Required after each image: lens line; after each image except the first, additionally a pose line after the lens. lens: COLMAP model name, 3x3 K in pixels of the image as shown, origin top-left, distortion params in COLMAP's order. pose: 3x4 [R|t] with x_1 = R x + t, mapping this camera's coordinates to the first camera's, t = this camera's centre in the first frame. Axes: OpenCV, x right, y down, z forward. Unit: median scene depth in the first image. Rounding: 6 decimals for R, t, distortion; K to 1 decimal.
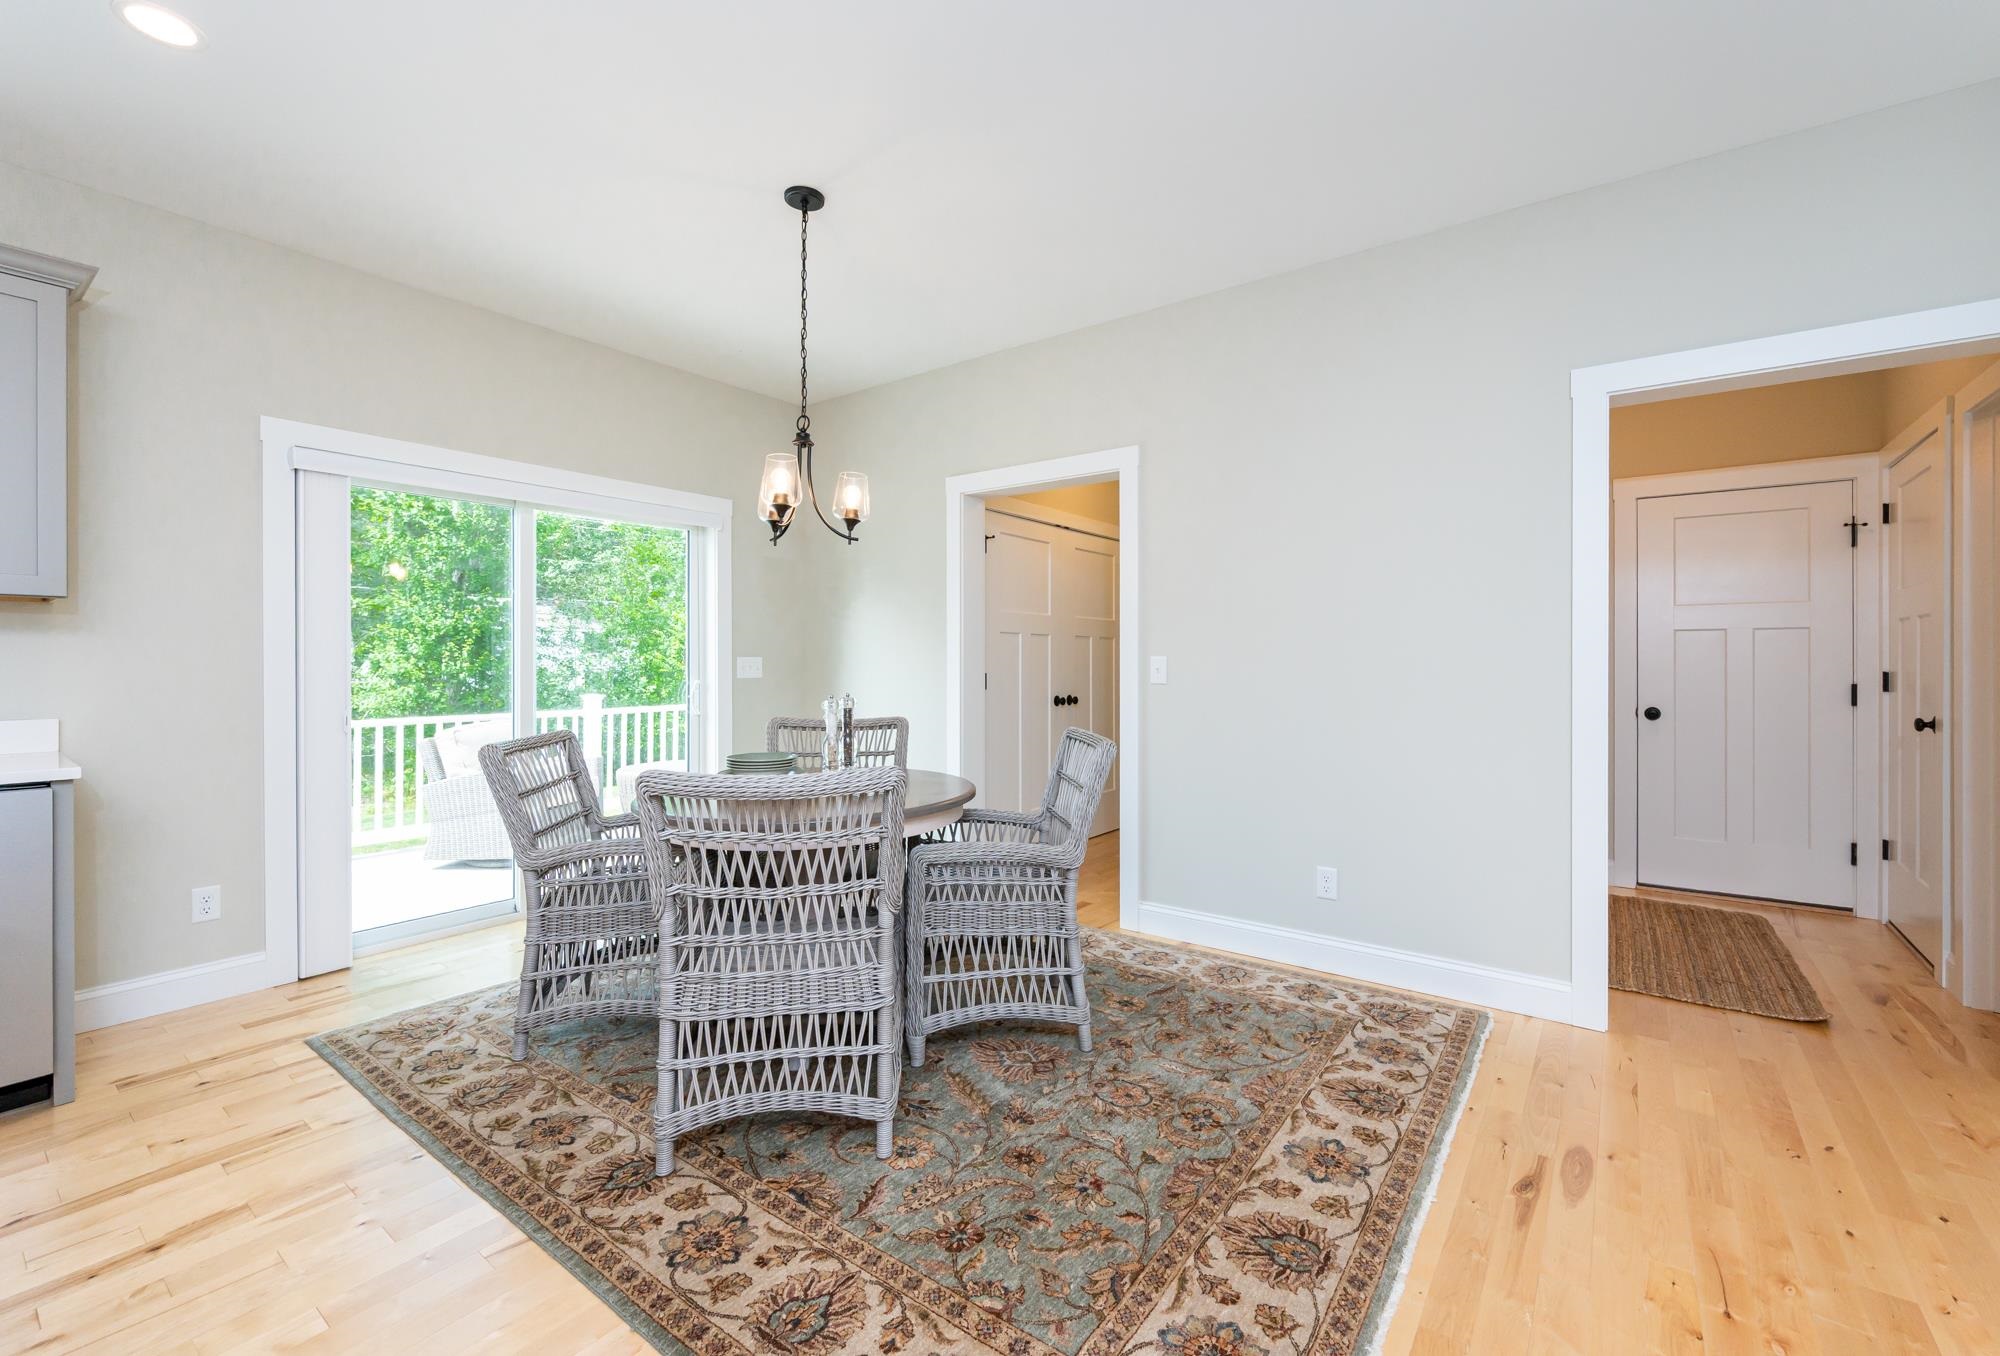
lens RADIAL K [[831.7, 0, 1017.0], [0, 831.7, 663.3], [0, 0, 1]] dist [-0.004348, -0.000184]
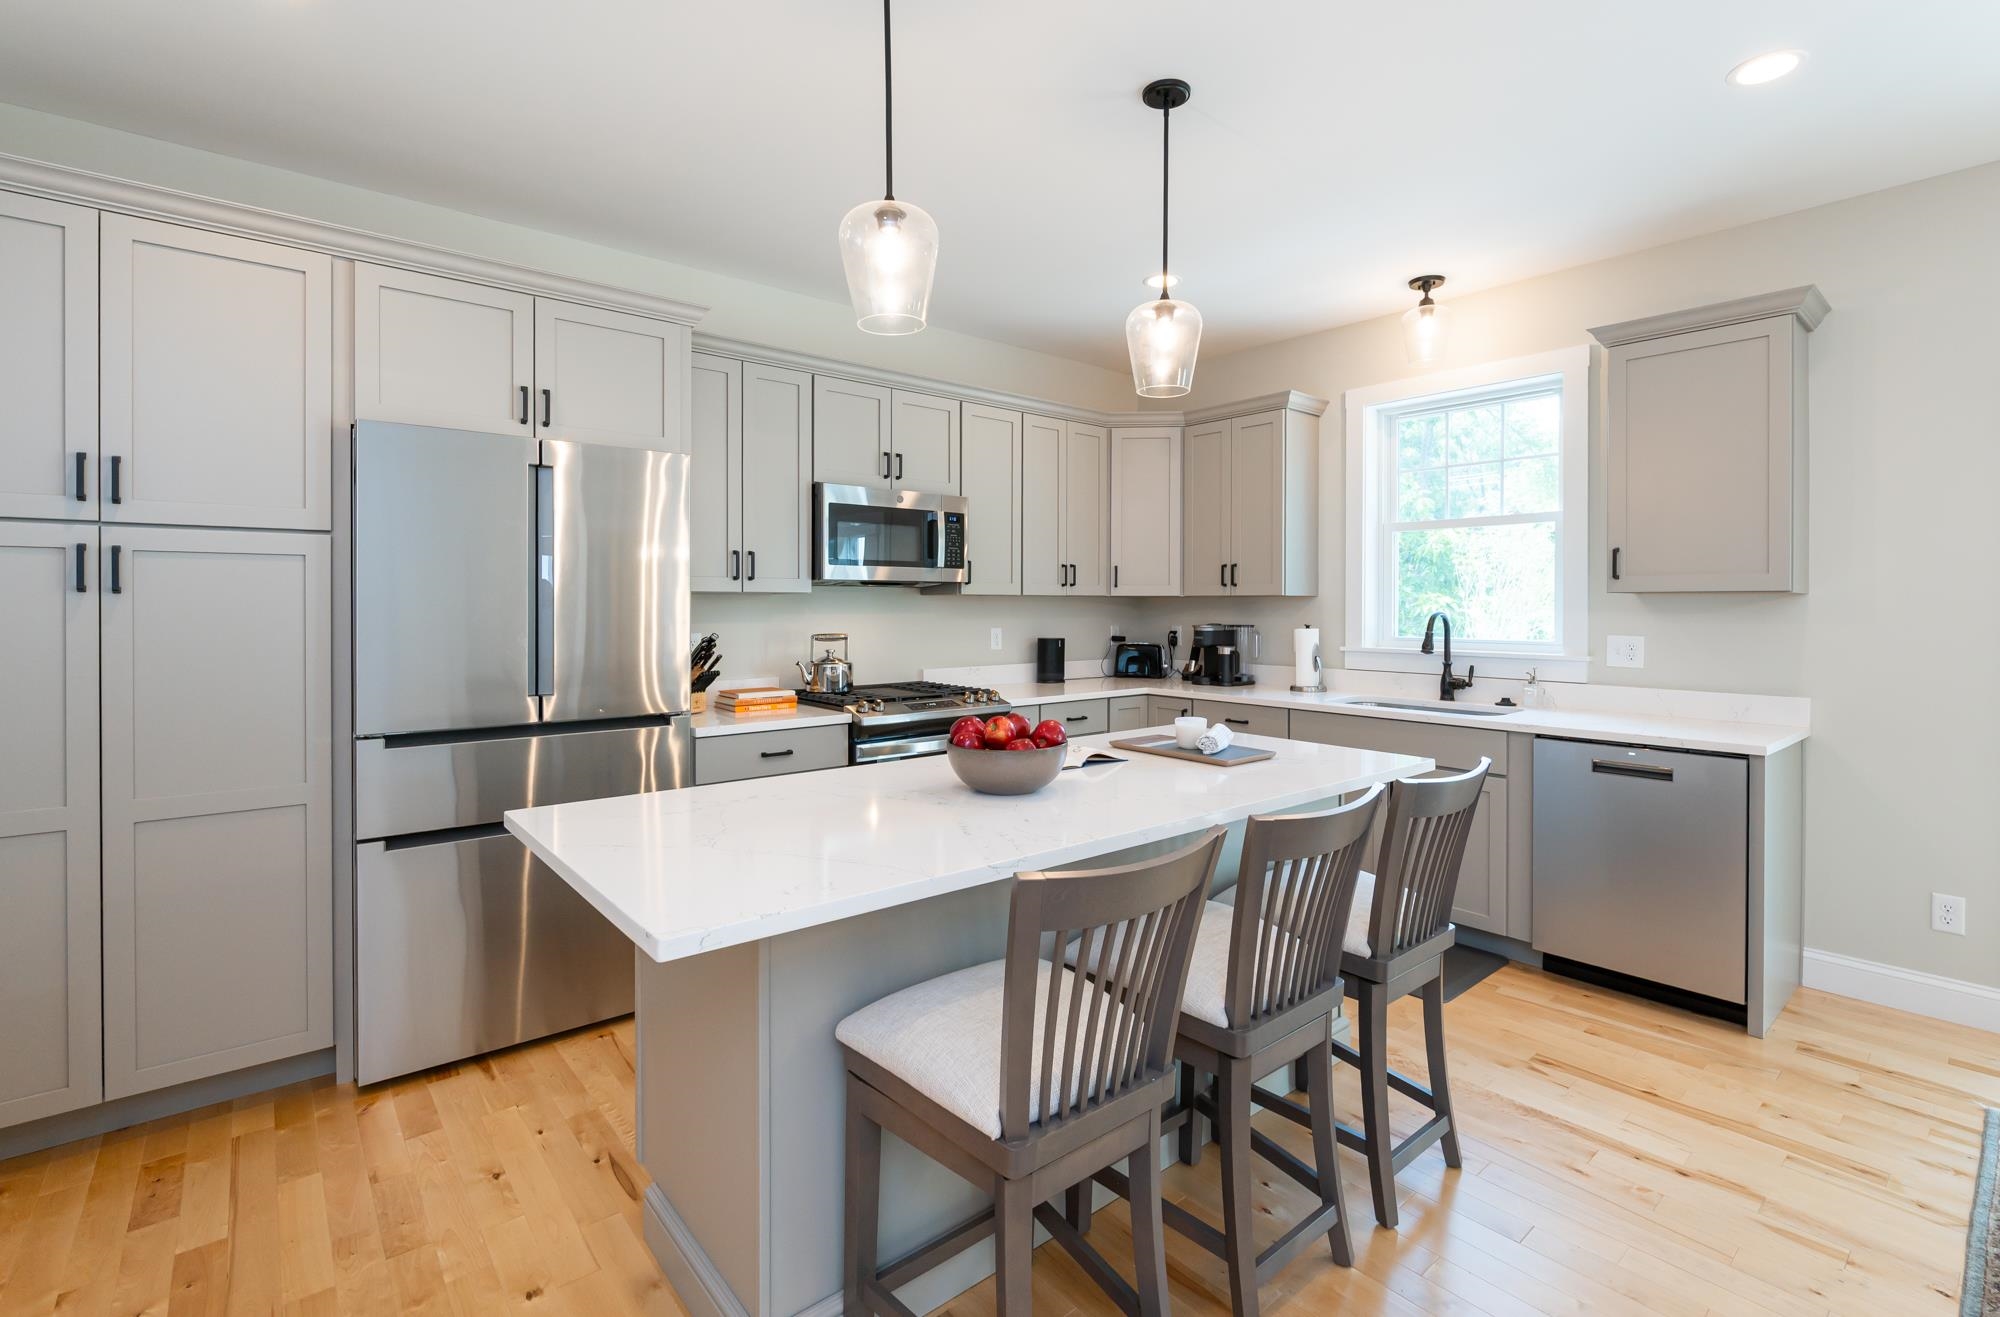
lens RADIAL K [[900.6, 0, 1009.7], [0, 900.6, 609.1], [0, 0, 1]] dist [-0.007752, -0.000090]
pose [[-0.233885, 0.004845, -0.972252, 0.263798], [-0.004100, 0.999974, 0.005969, -0.057715], [0.972256, 0.005382, -0.233859, 0.253046]]
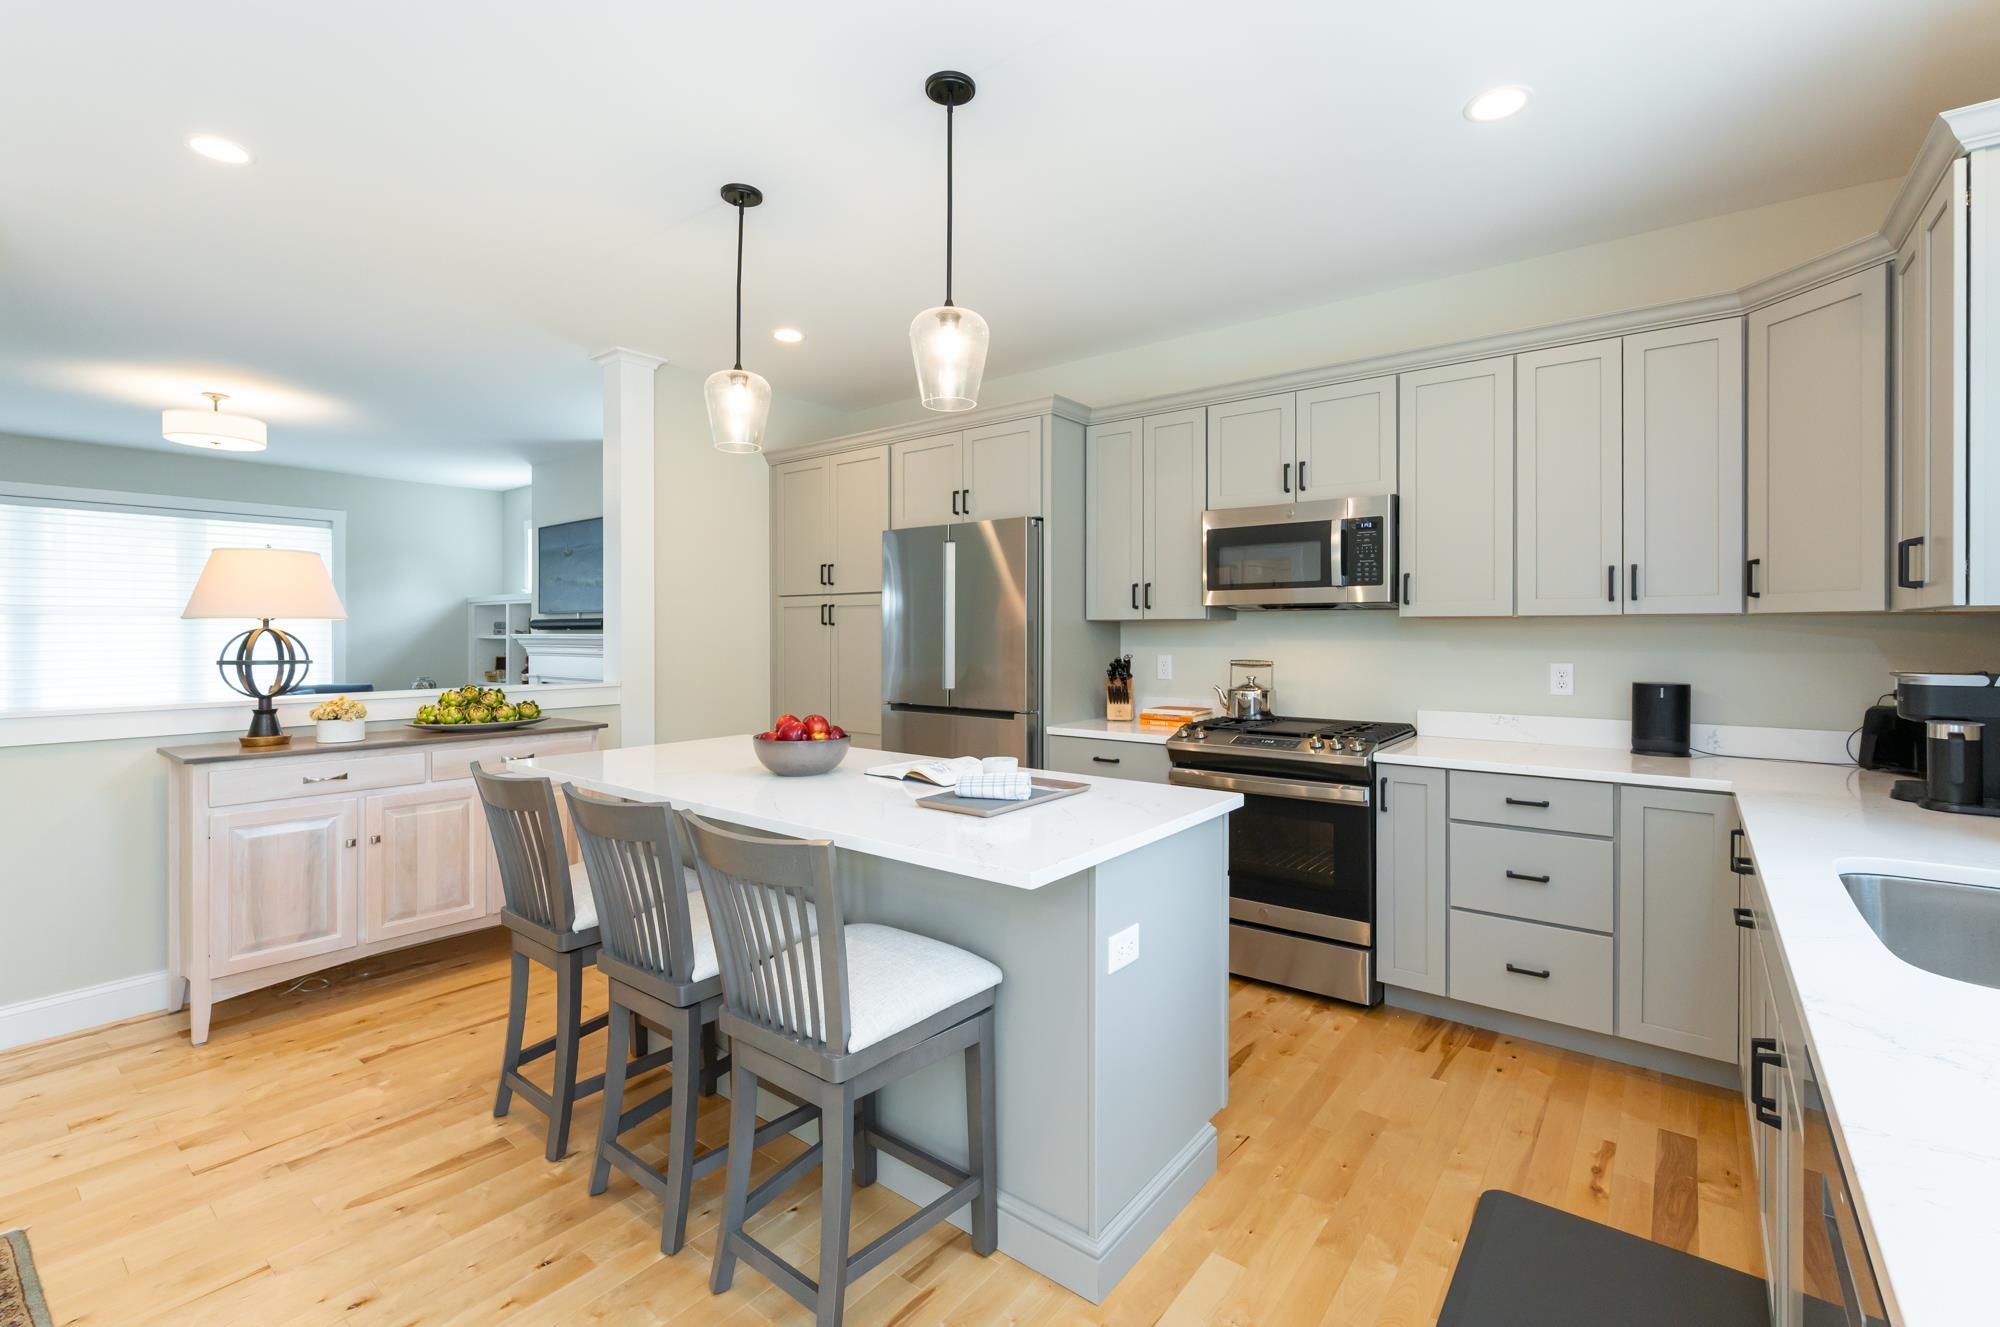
lens RADIAL K [[875.9, 0, 1013.1], [0, 875.9, 634.5], [0, 0, 1]] dist [-0.003820, -0.000541]
pose [[-0.999648, -0.000052, 0.026522, -0.825727], [0.000116, 0.999980, 0.006308, -0.056860], [-0.026522, 0.006309, -0.999628, 1.094616]]
